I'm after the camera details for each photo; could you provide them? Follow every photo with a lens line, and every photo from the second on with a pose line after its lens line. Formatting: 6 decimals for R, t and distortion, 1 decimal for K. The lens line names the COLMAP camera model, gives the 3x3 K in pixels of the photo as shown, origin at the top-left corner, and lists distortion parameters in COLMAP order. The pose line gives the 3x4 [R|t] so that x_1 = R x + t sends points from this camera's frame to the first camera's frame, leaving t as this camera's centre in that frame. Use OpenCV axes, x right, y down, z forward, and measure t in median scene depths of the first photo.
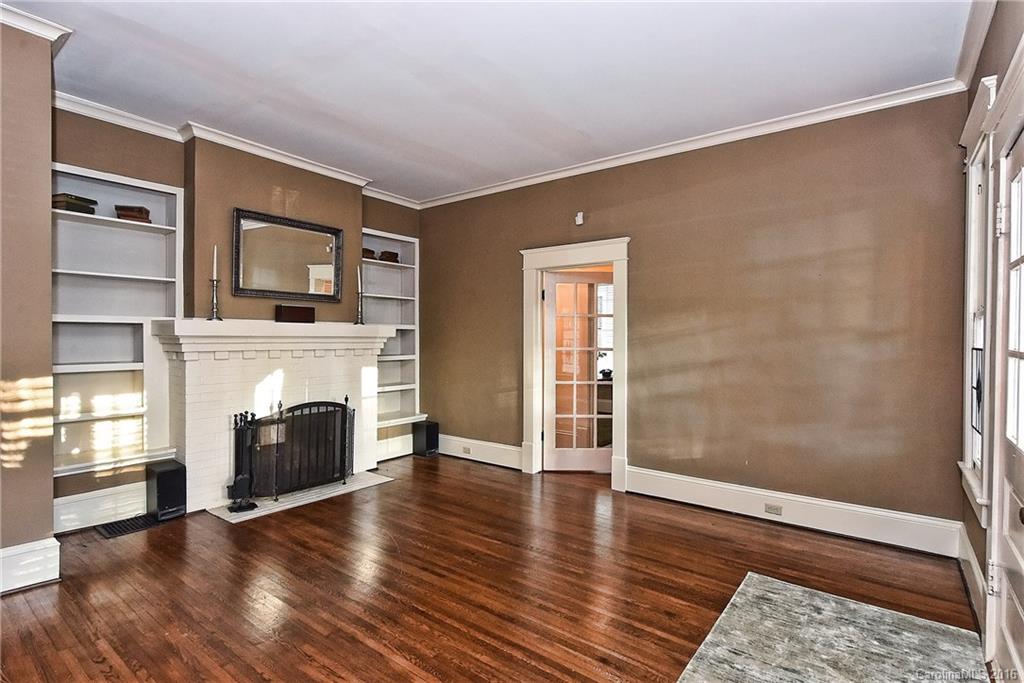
lens RADIAL K [[506.0, 0, 524.7], [0, 506.0, 334.6], [0, 0, 1]] dist [0.041251, 0.000066]
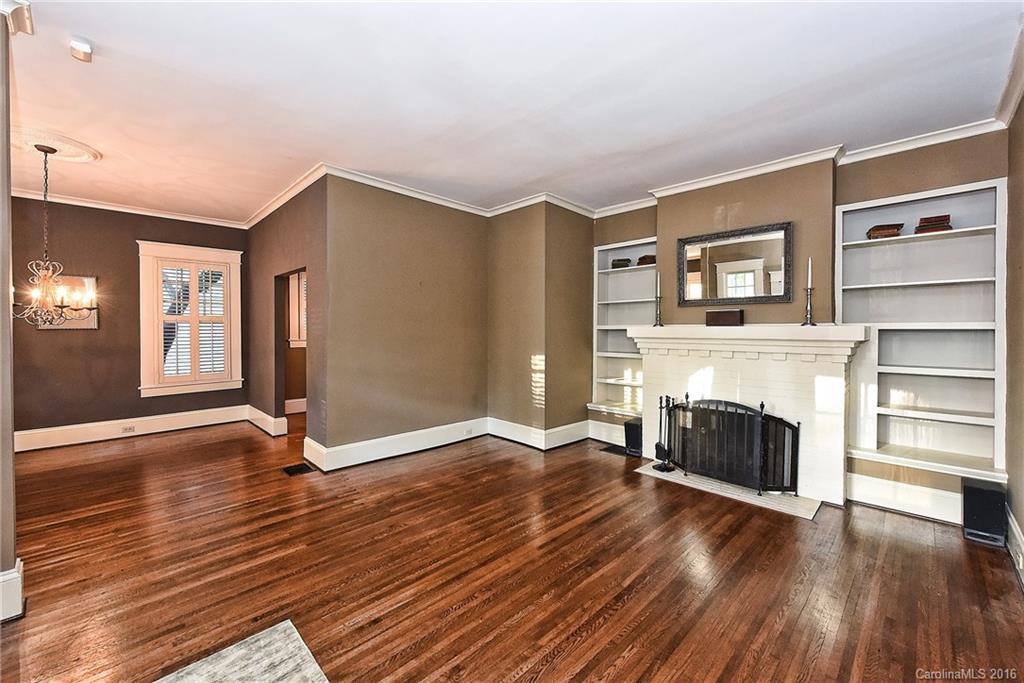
lens RADIAL K [[405.7, 0, 509.4], [0, 405.7, 337.2], [0, 0, 1]] dist [-0.000870, -0.000247]
pose [[-0.142945, 0.000300, -0.989731, 0.493455], [-0.005106, 0.999986, 0.001041, 0.002142], [0.989718, 0.005202, -0.142941, 0.702045]]
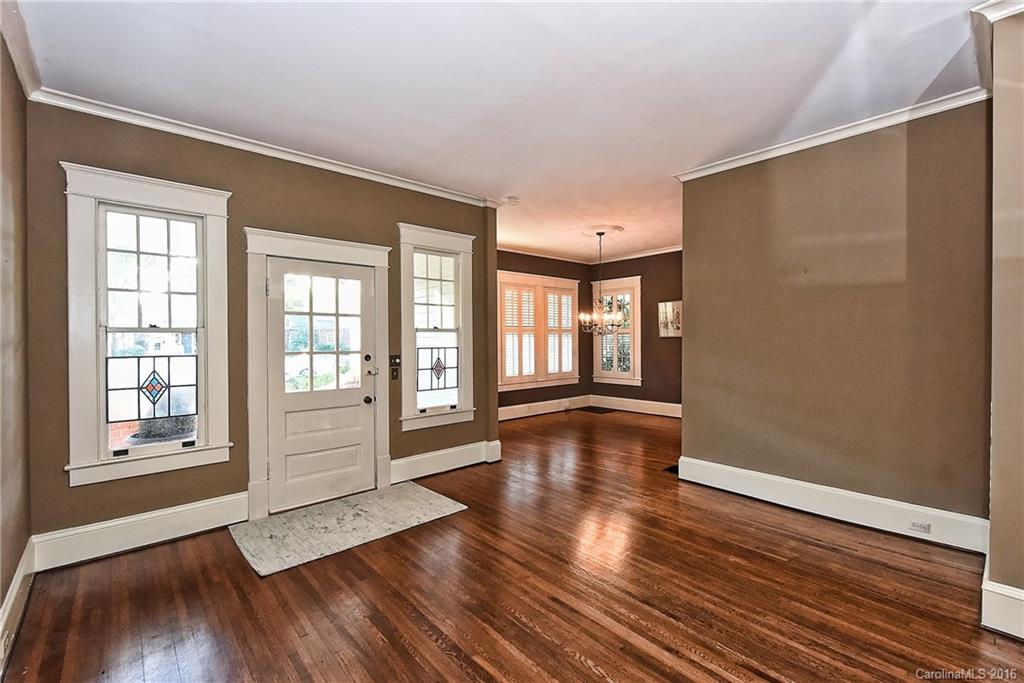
lens RADIAL K [[449.6, 0, 528.5], [0, 449.6, 340.9], [0, 0, 1]] dist [0.000933, -0.000088]
pose [[-0.983814, -0.010539, 0.178881, -0.171919], [-0.008639, 0.999898, 0.011399, -0.014806], [-0.178983, 0.009669, -0.983805, 1.218086]]
